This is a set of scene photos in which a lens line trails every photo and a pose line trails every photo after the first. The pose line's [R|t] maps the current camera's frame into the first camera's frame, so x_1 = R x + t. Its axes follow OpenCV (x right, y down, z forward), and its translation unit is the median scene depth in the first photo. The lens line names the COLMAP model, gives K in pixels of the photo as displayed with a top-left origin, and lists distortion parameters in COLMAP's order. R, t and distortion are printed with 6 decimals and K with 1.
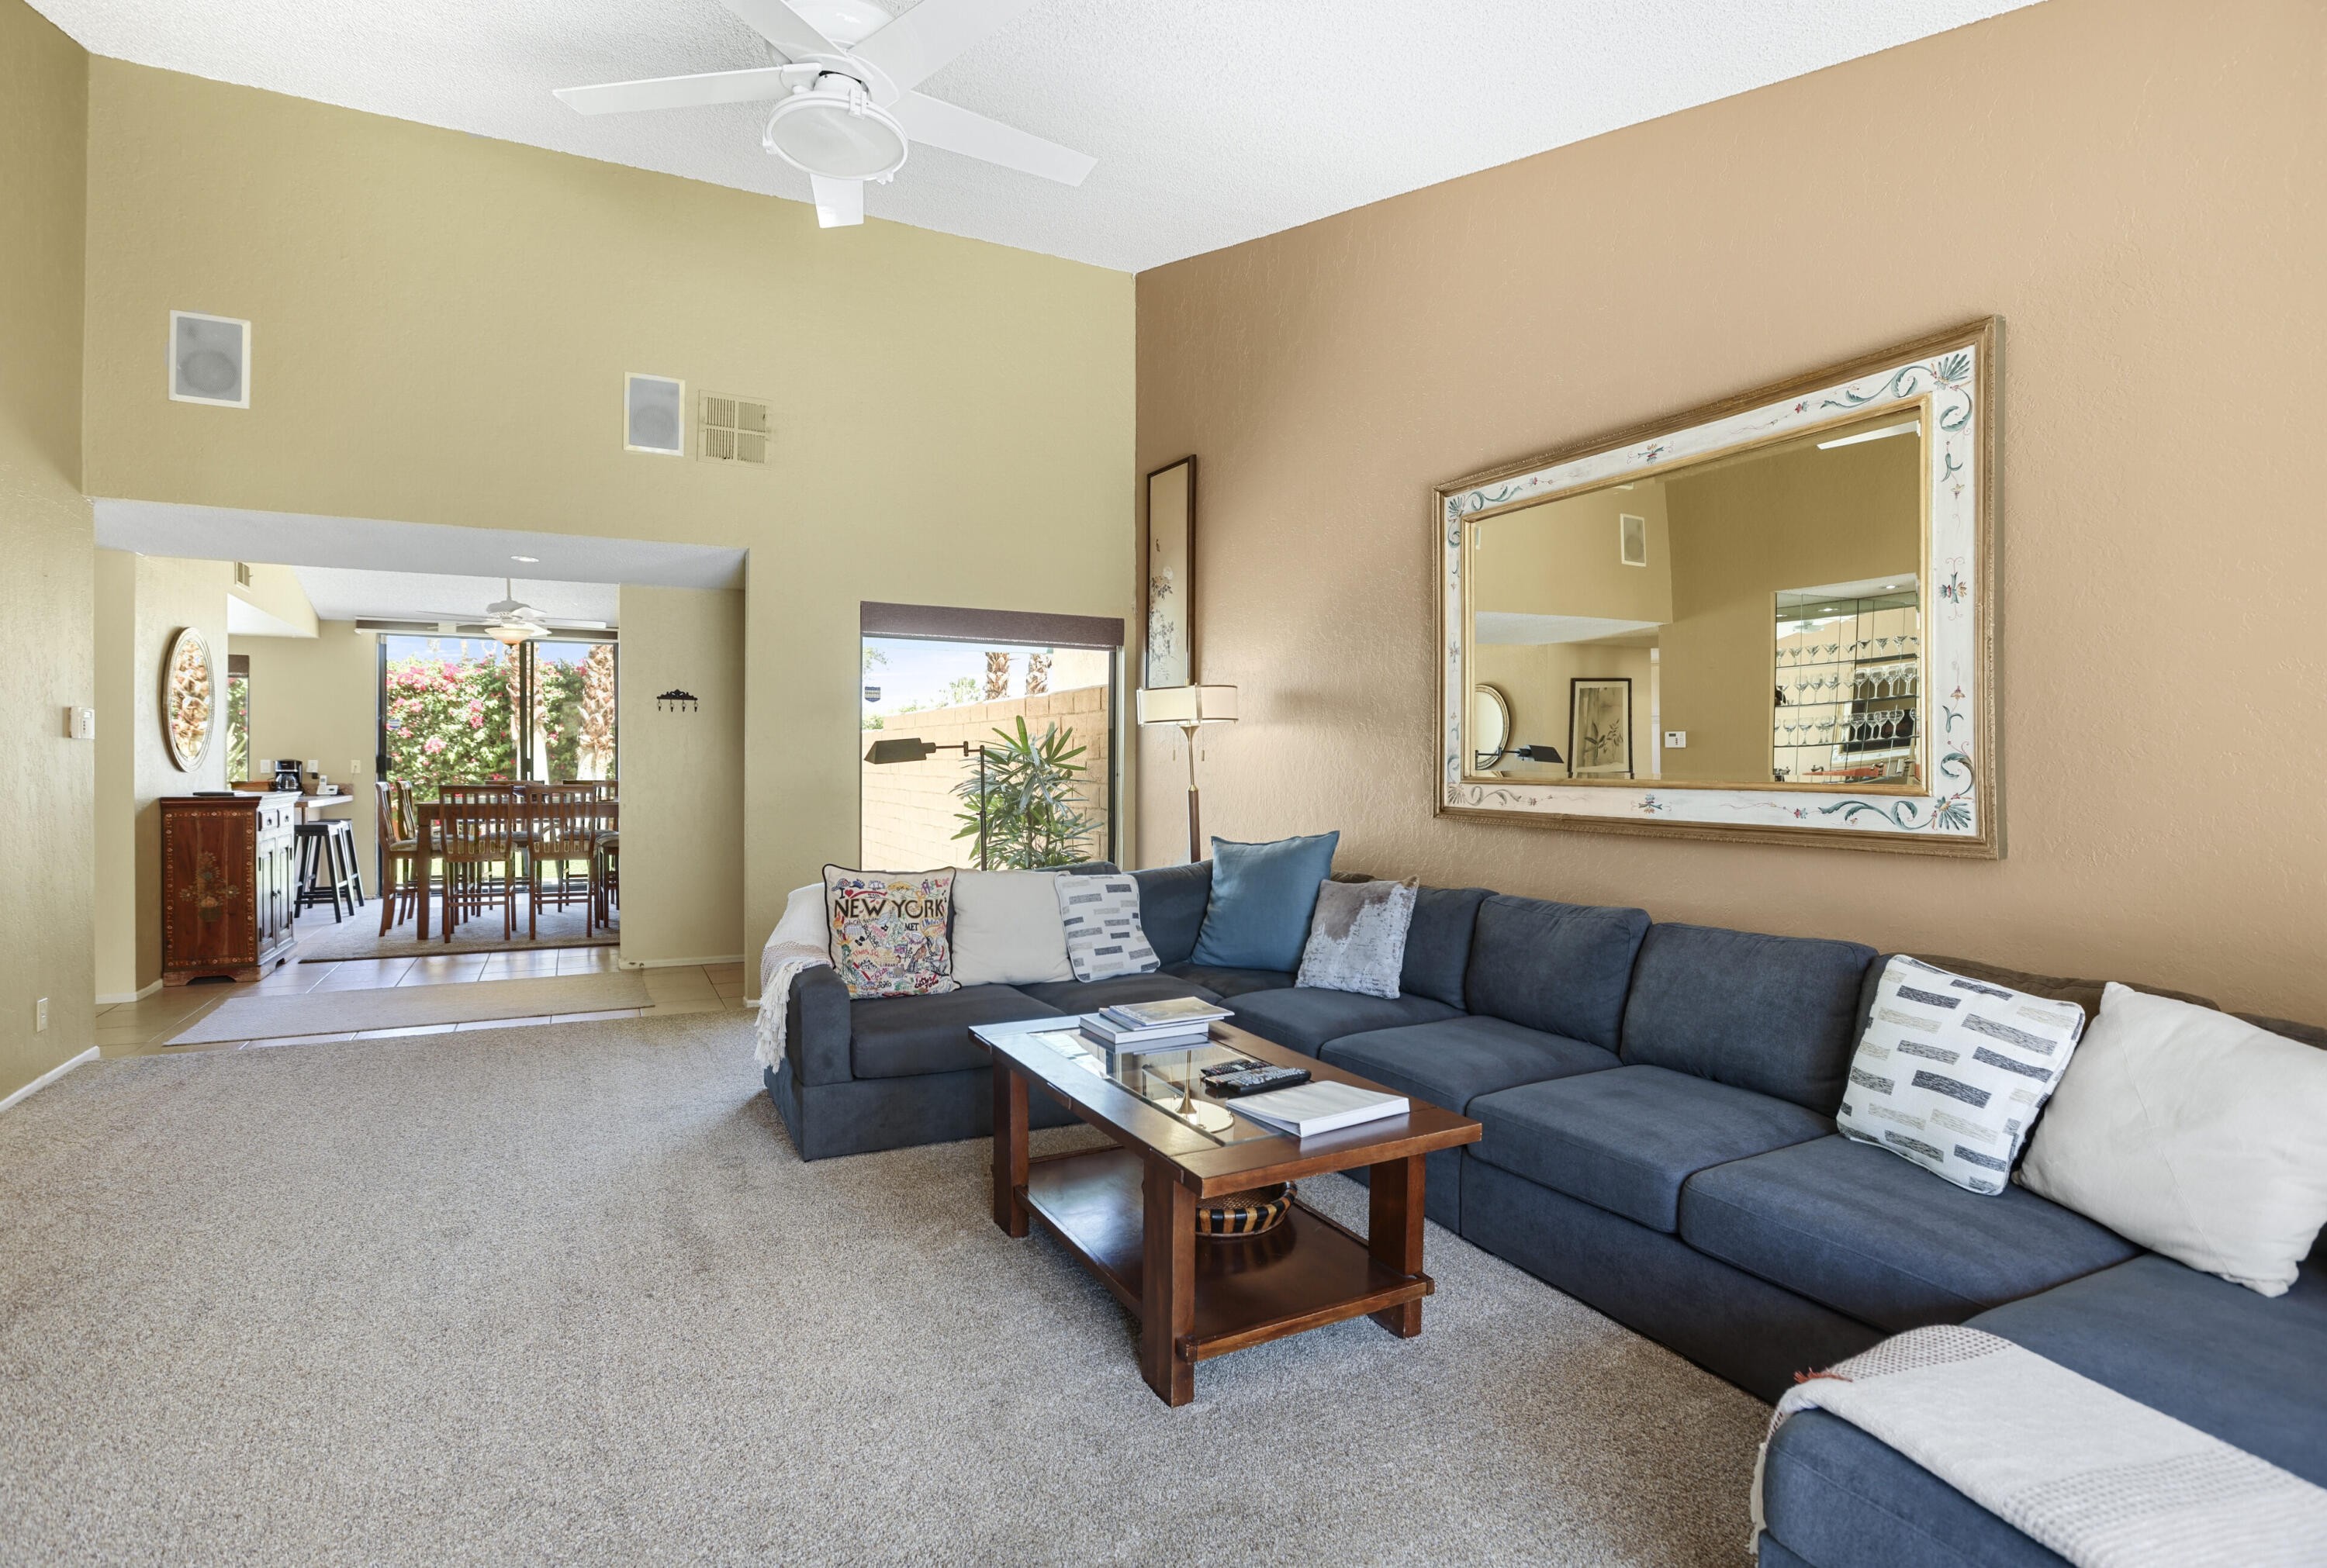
lens RADIAL K [[1104.2, 0, 1076.9], [0, 1104.2, 773.4], [0, 0, 1]] dist [-0.057899, 0.035020]
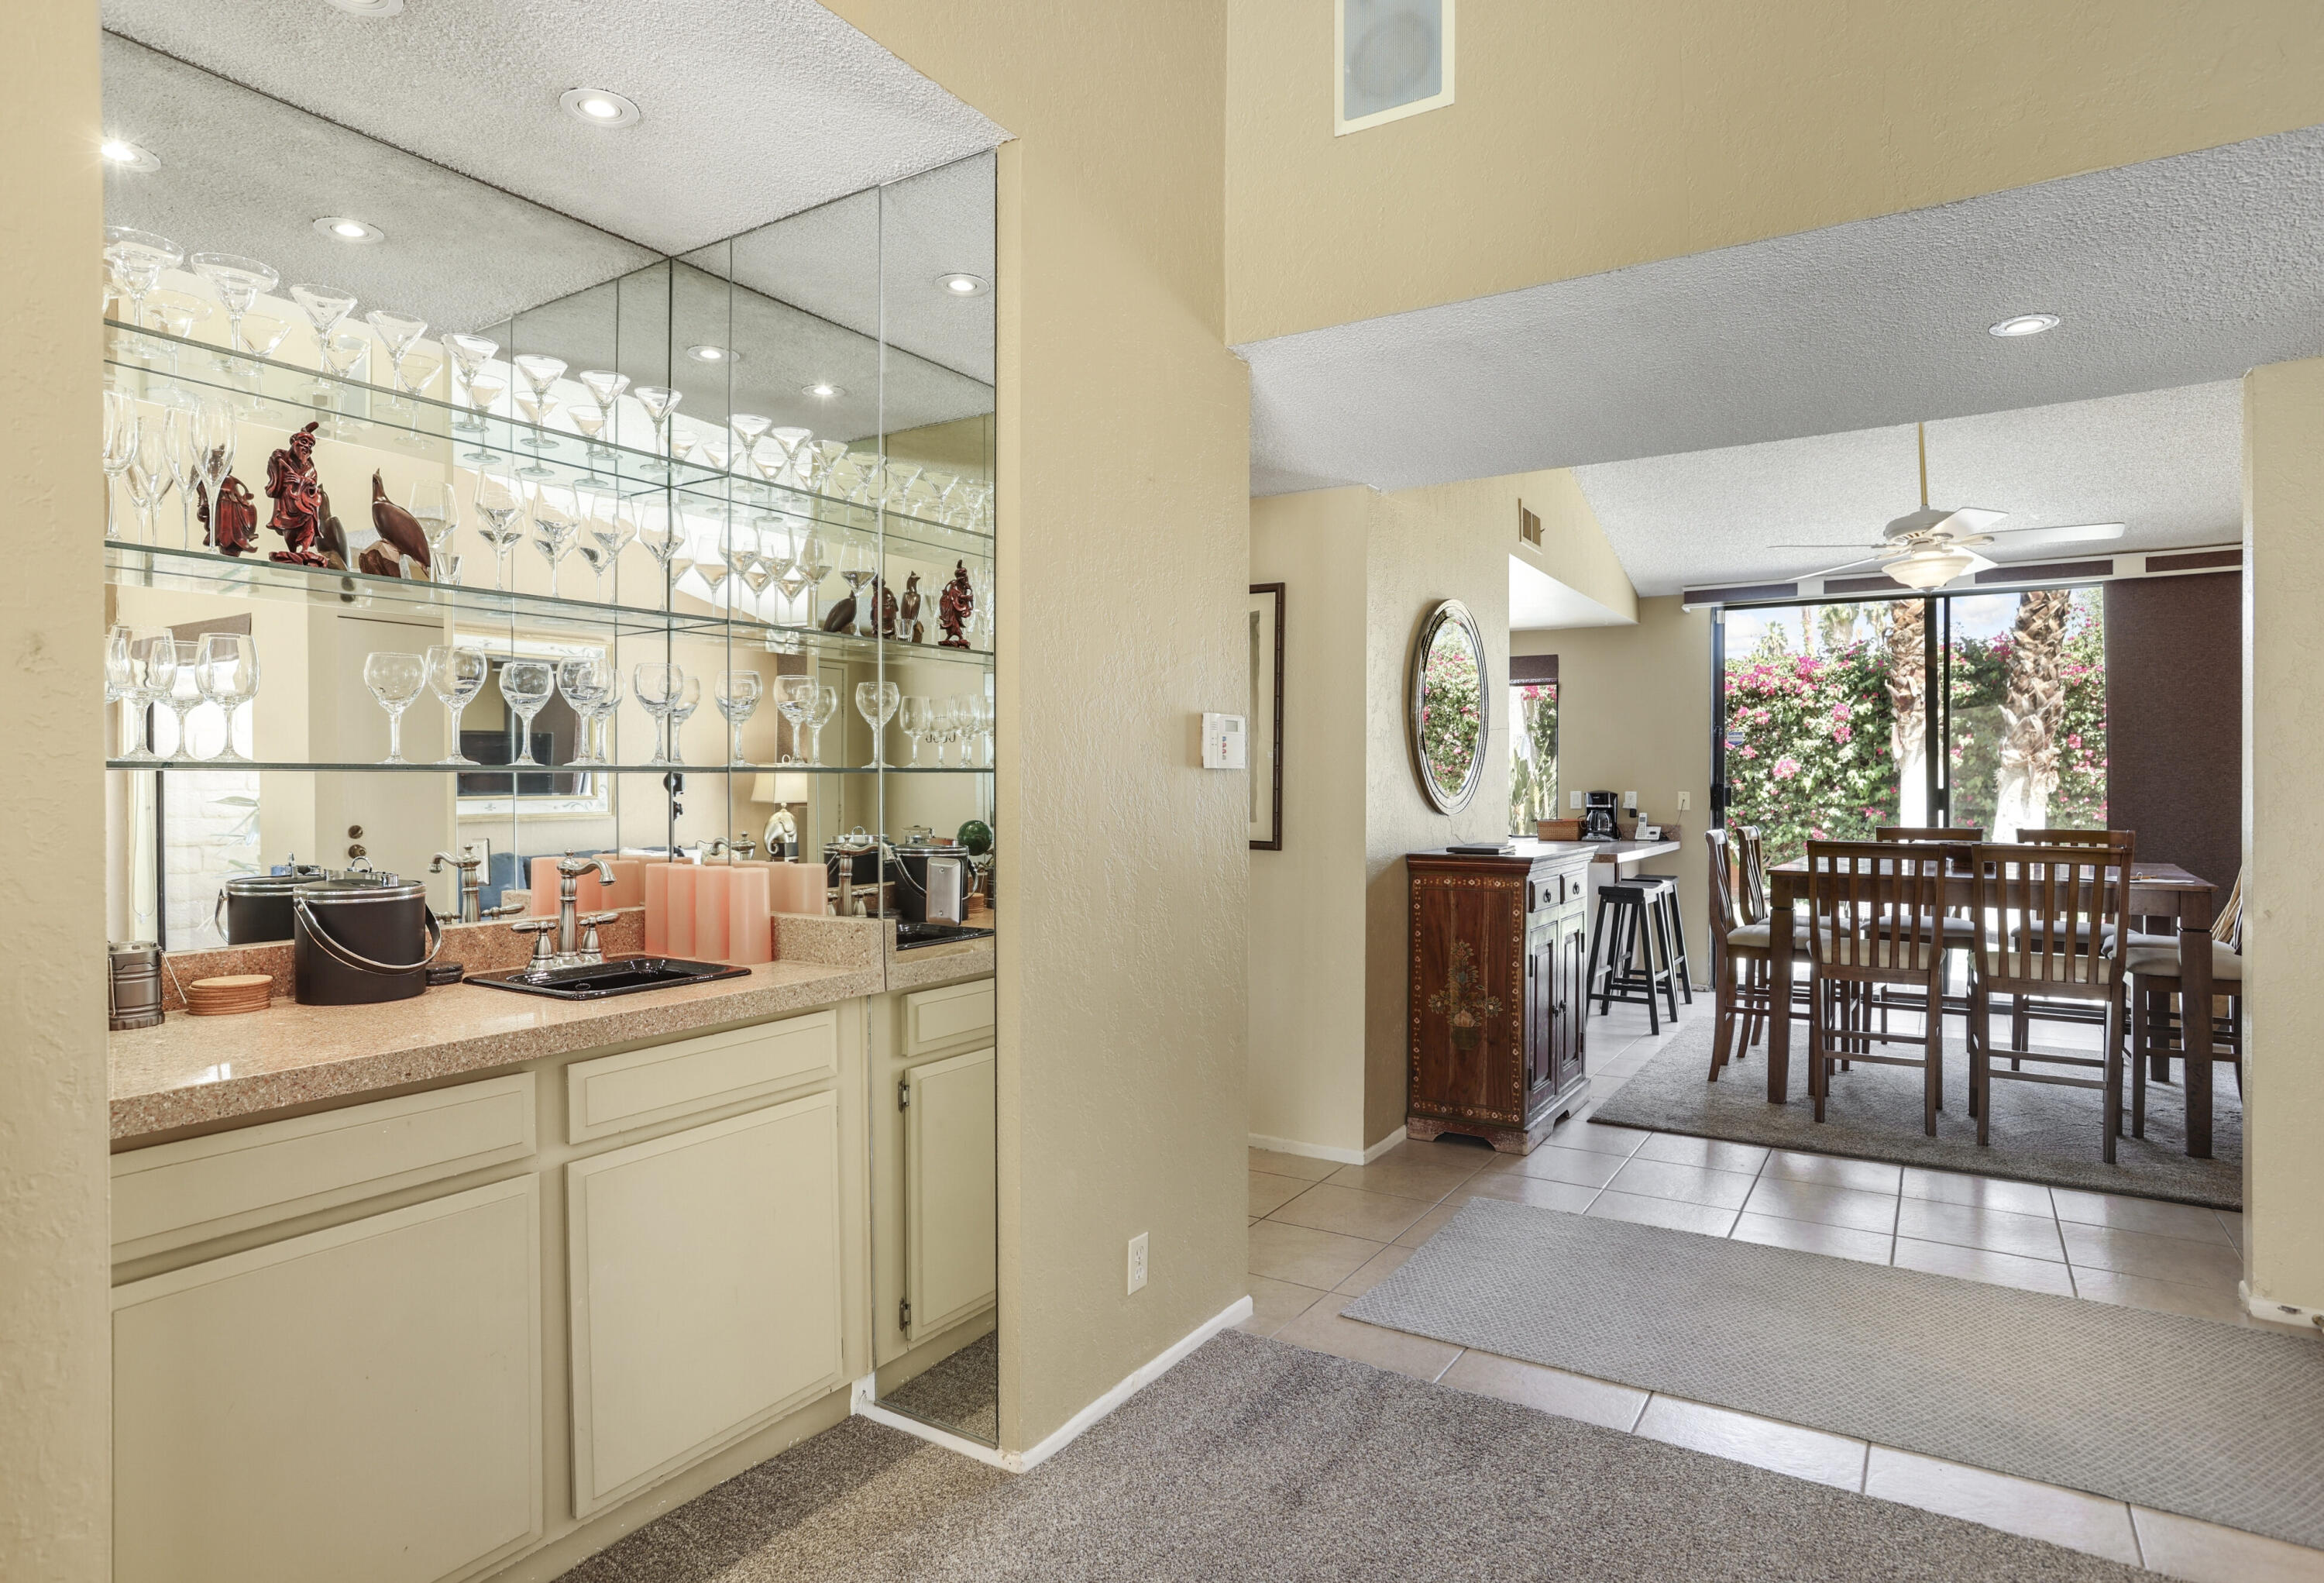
lens RADIAL K [[1250.4, 0, 1162.0], [0, 1250.4, 791.5], [0, 0, 1]] dist [-0.039029, 0.001943]
pose [[0.545528, 0.001545, -0.838091, -0.249728], [-0.005937, 0.999980, -0.002021, -0.012341], [0.838072, 0.006078, 0.545526, 0.395232]]
